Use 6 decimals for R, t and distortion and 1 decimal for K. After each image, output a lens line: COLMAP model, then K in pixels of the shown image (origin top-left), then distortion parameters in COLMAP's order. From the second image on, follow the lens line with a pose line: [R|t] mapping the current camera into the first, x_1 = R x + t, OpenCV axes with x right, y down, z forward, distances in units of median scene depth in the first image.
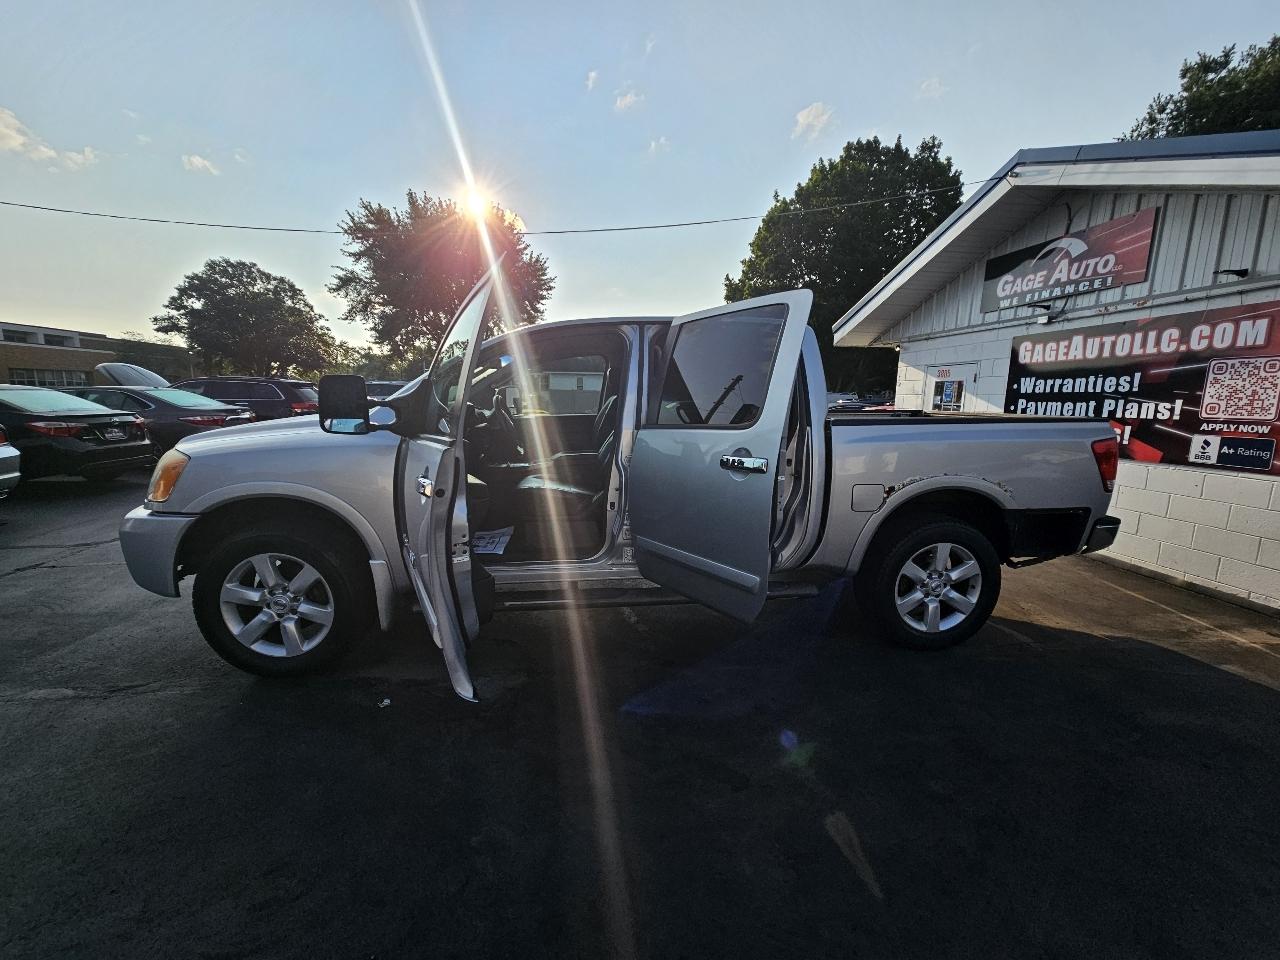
lens RADIAL K [[514.3, 0, 640.3], [0, 514.3, 478.9], [0, 0, 1]] dist [0.001561, -0.001841]
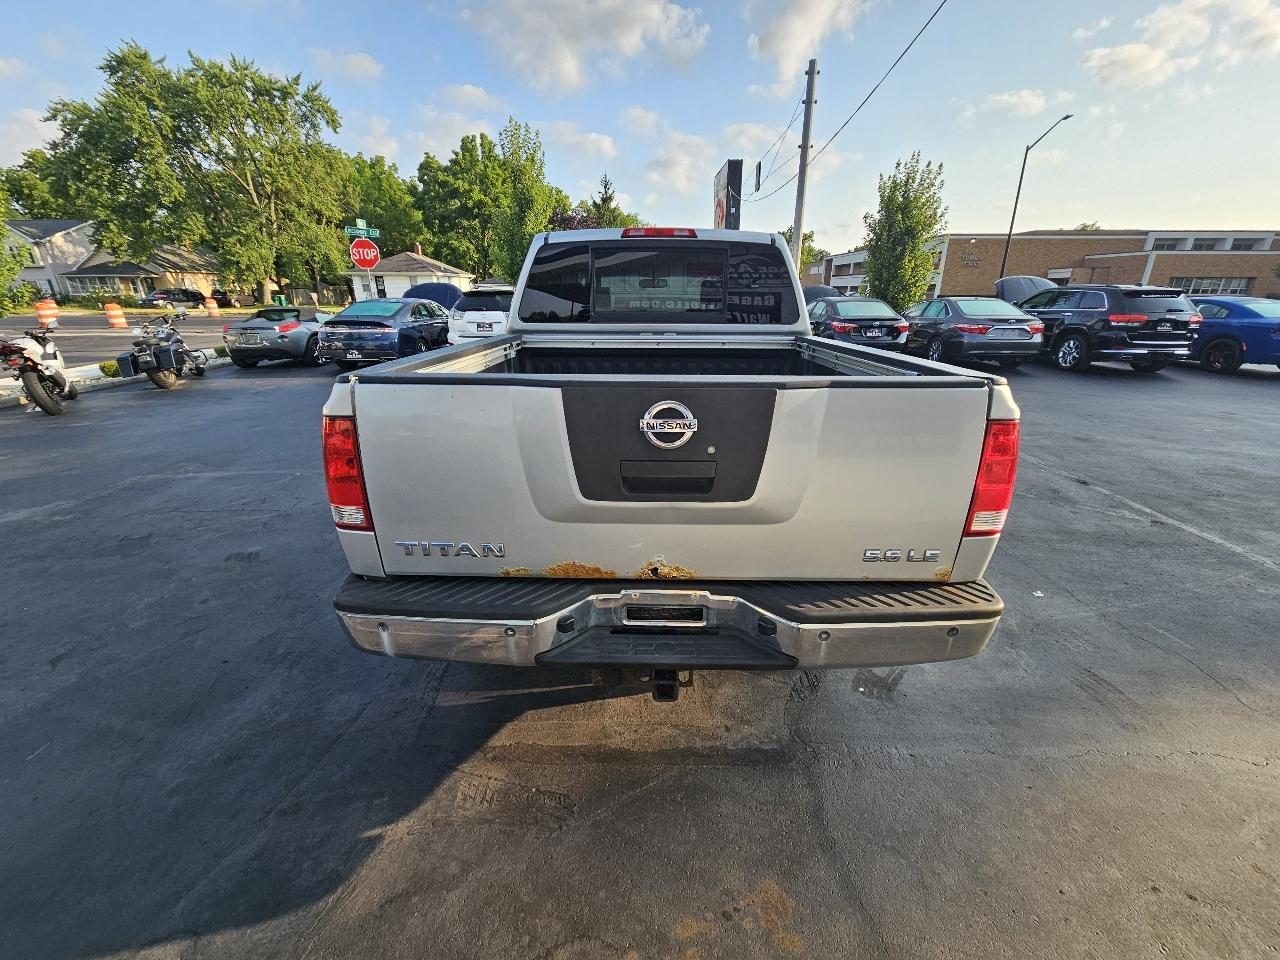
lens RADIAL K [[518.0, 0, 646.3], [0, 518.0, 486.9], [0, 0, 1]] dist [-0.000848, -0.000602]
pose [[-0.134152, 0.331317, -0.933934, 0.731179], [-0.158903, 0.923065, 0.350286, -0.128091], [0.978138, 0.195397, -0.071184, 0.730934]]
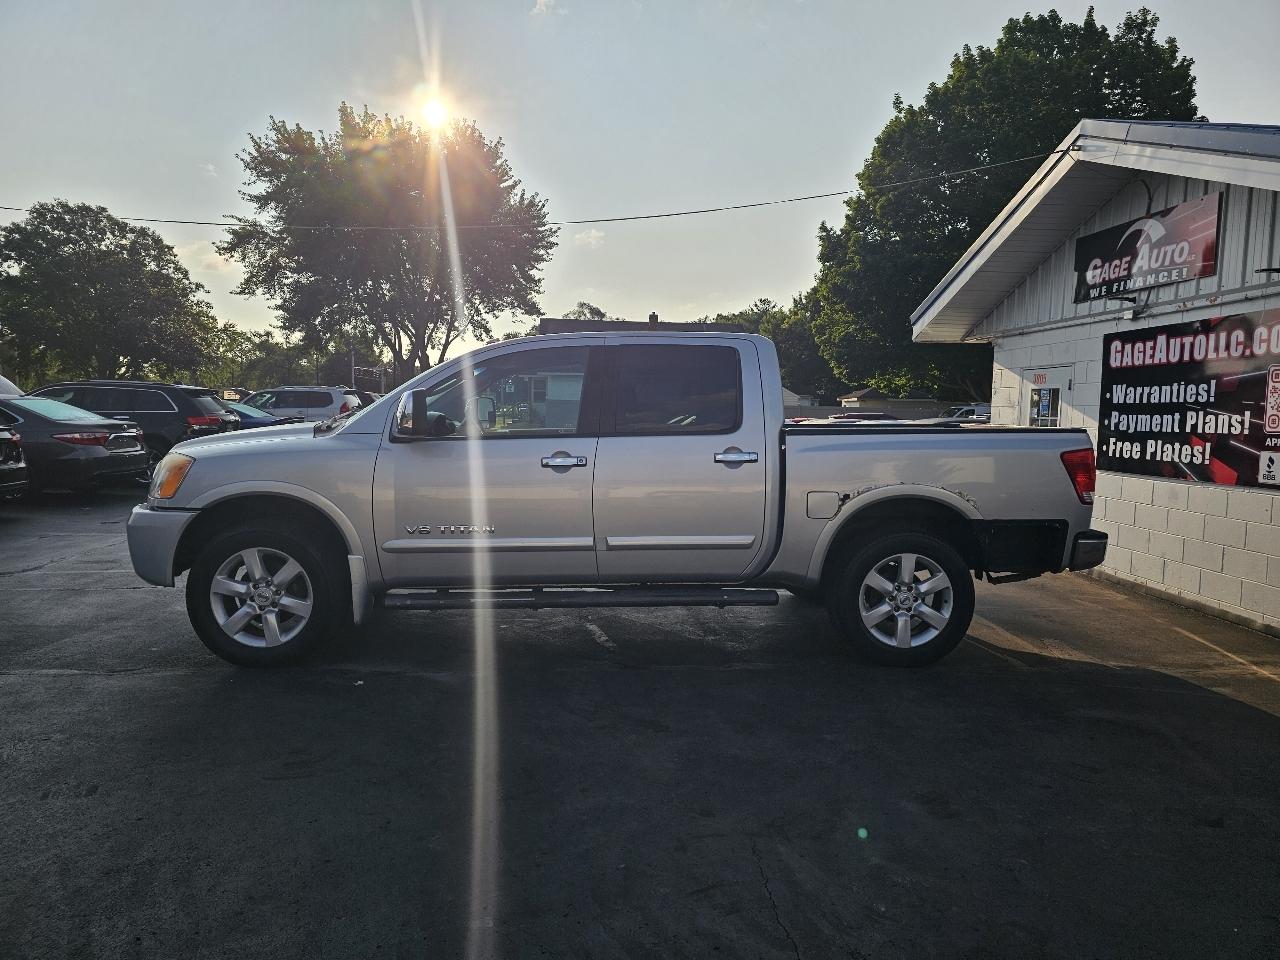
lens RADIAL K [[843.4, 0, 652.4], [0, 843.4, 470.3], [0, 0, 1]] dist [0.058634, -0.050770]
pose [[0.998705, 0.004345, -0.050692, 0.095684], [-0.008749, 0.996170, -0.086998, 0.059123], [0.050120, 0.087329, 0.994918, -0.355039]]
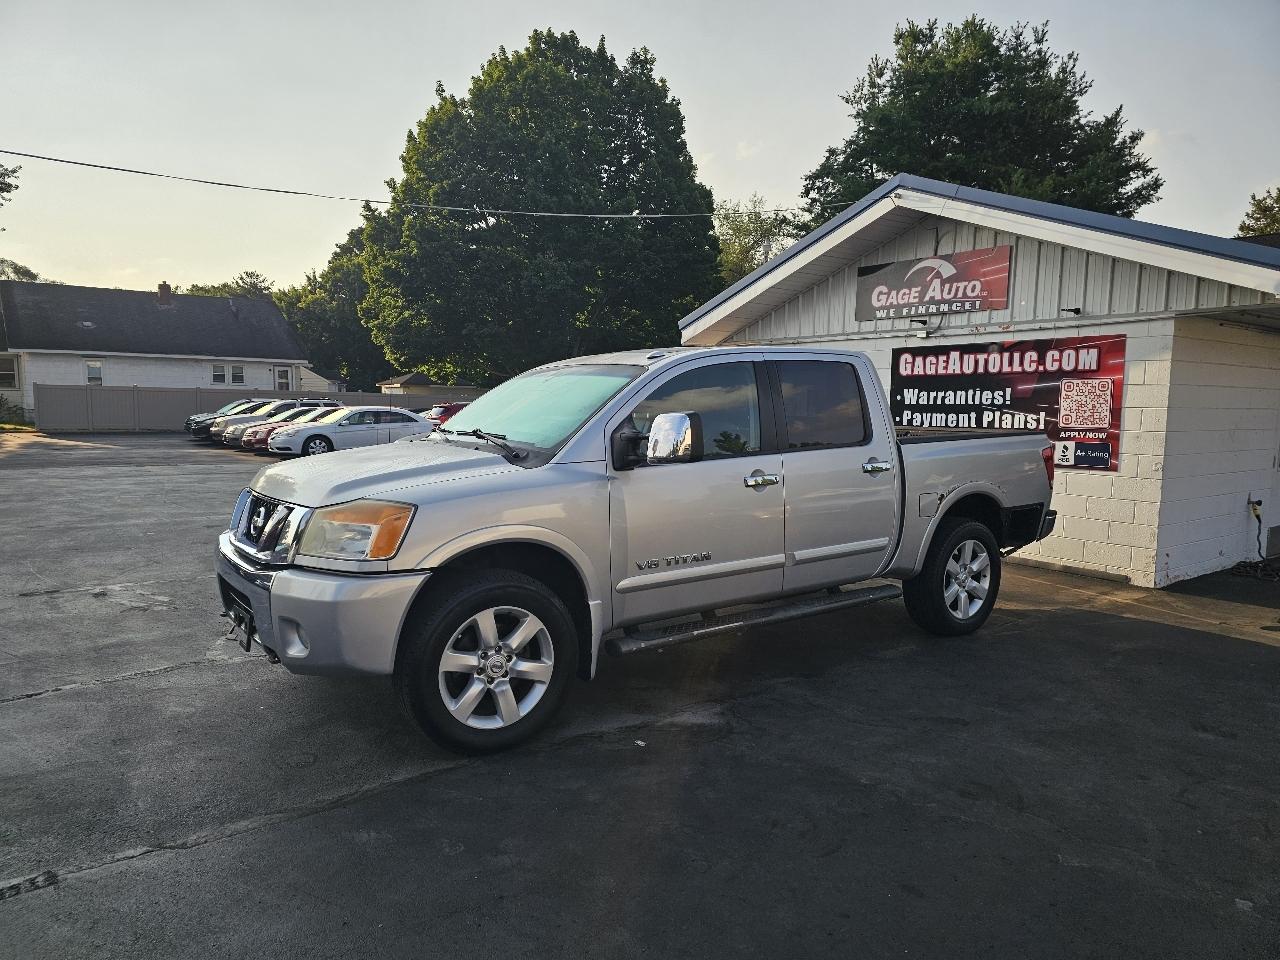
lens RADIAL K [[841.6, 0, 629.1], [0, 841.6, 481.2], [0, 0, 1]] dist [0.062993, -0.056898]
pose [[0.876023, -0.052969, 0.479351, -0.546228], [0.079603, 0.996198, -0.035393, -0.001610], [-0.475654, 0.069163, 0.876909, -0.187347]]
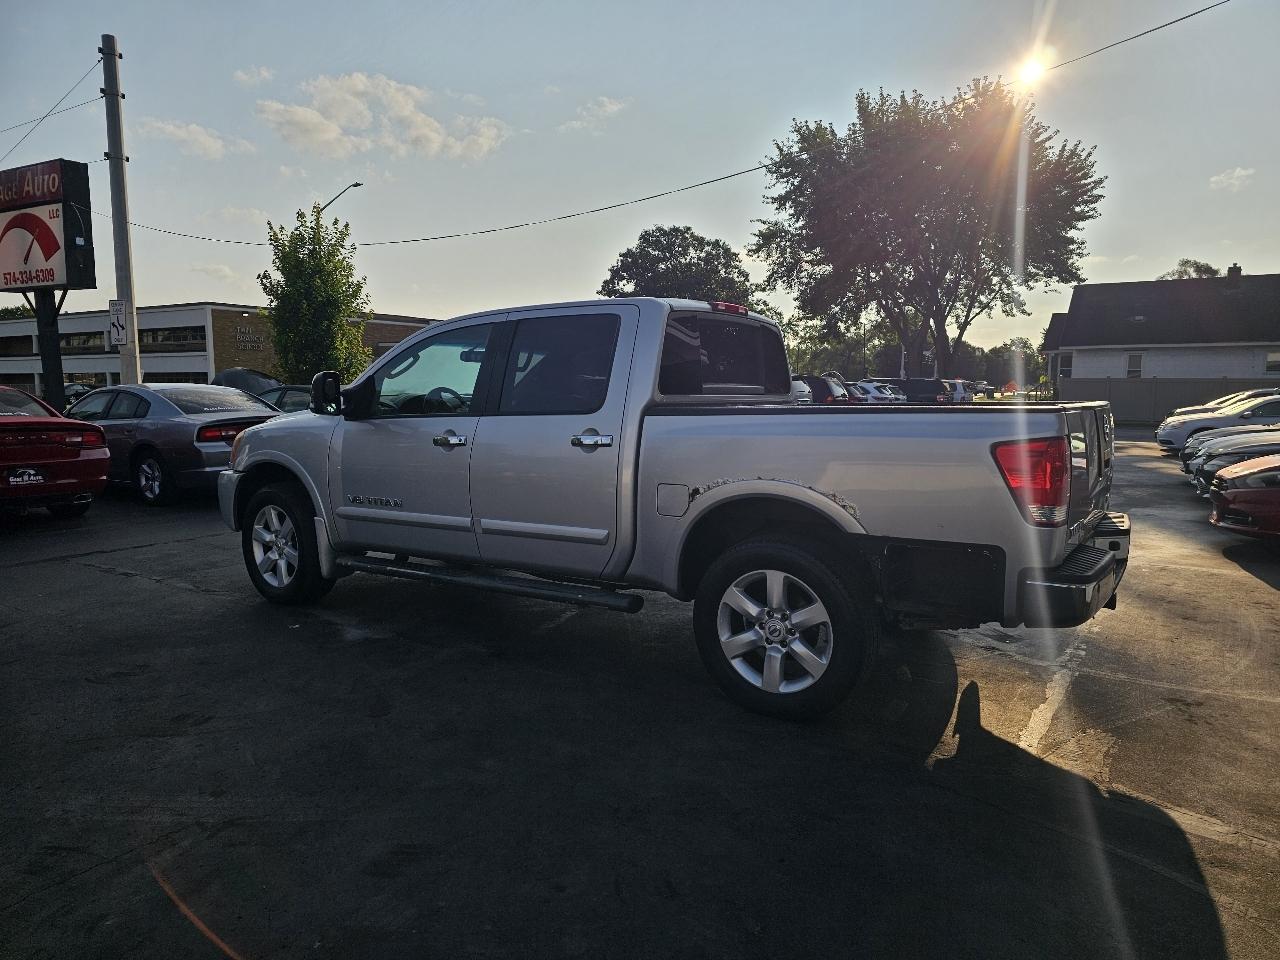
lens RADIAL K [[849.5, 0, 644.3], [0, 849.5, 475.5], [0, 0, 1]] dist [0.058347, -0.053929]
pose [[0.765346, 0.049099, -0.641744, 0.661139], [-0.089696, 0.995493, -0.030807, 0.021804], [0.637339, 0.081140, 0.766300, -0.050854]]
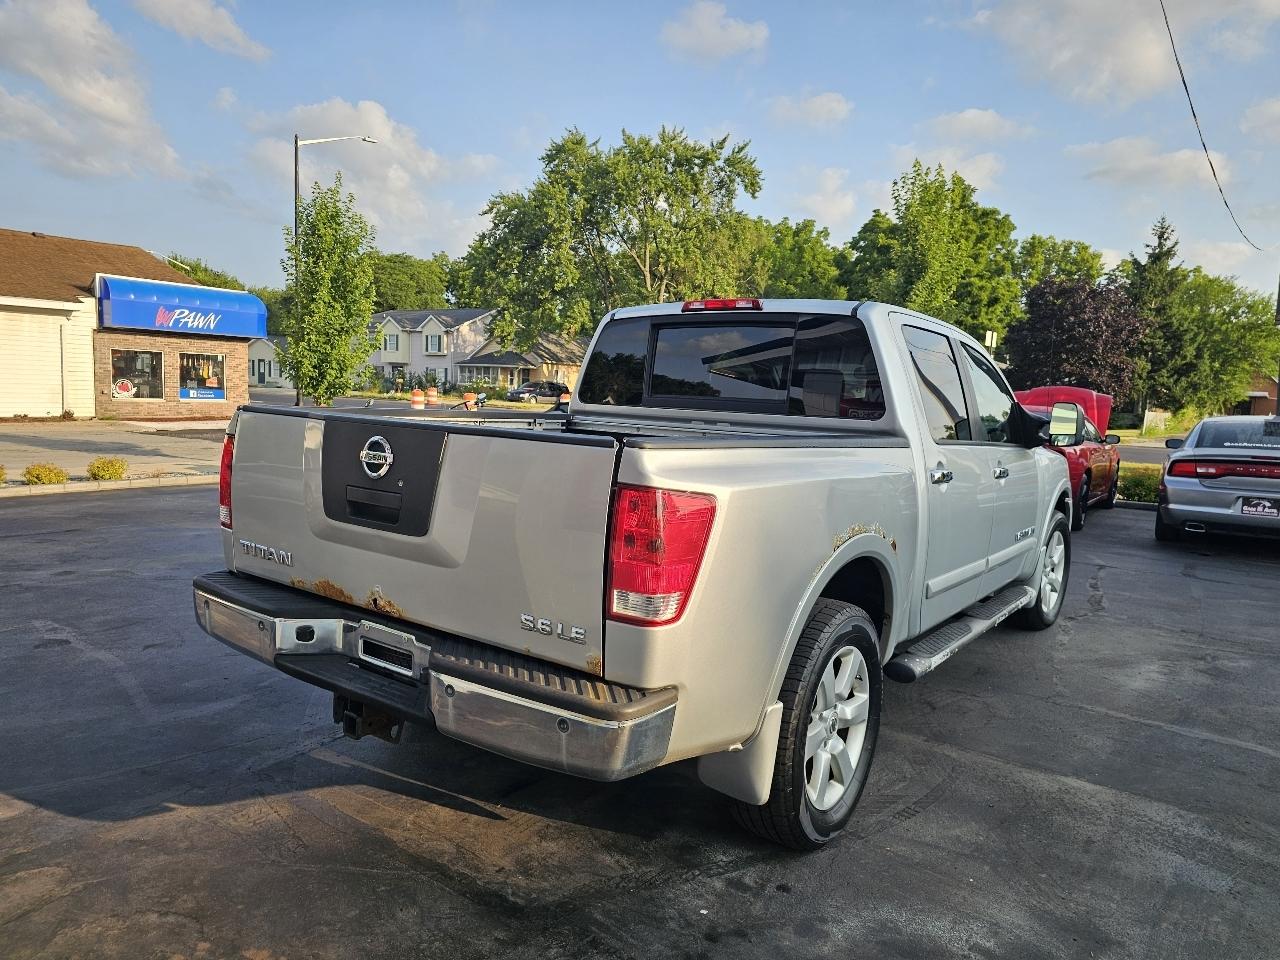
lens RADIAL K [[869.4, 0, 641.7], [0, 869.4, 497.7], [0, 0, 1]] dist [0.050512, -0.055174]
pose [[-0.683027, 0.042769, -0.729140, 0.735212], [-0.167360, 0.962560, 0.213236, -0.172288], [0.710960, 0.267675, -0.650297, 1.119908]]
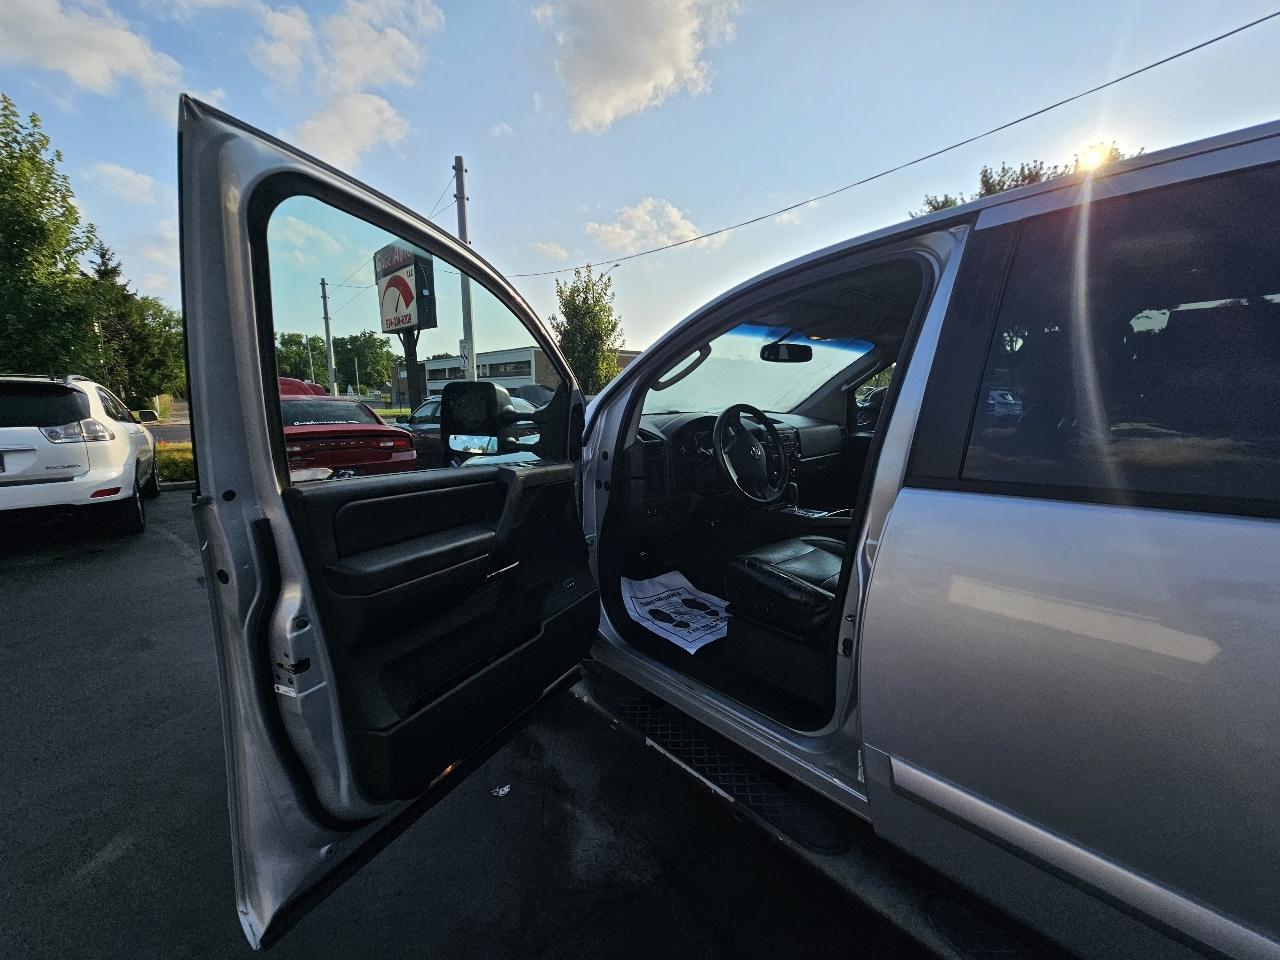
lens RADIAL K [[519.2, 0, 643.1], [0, 519.2, 481.5], [0, 0, 1]] dist [-0.001630, 0.000810]
pose [[0.567403, 0.115265, -0.815333, 0.100952], [-0.117206, 0.991378, 0.058587, -0.050361], [0.815057, 0.062320, 0.576020, 0.294737]]
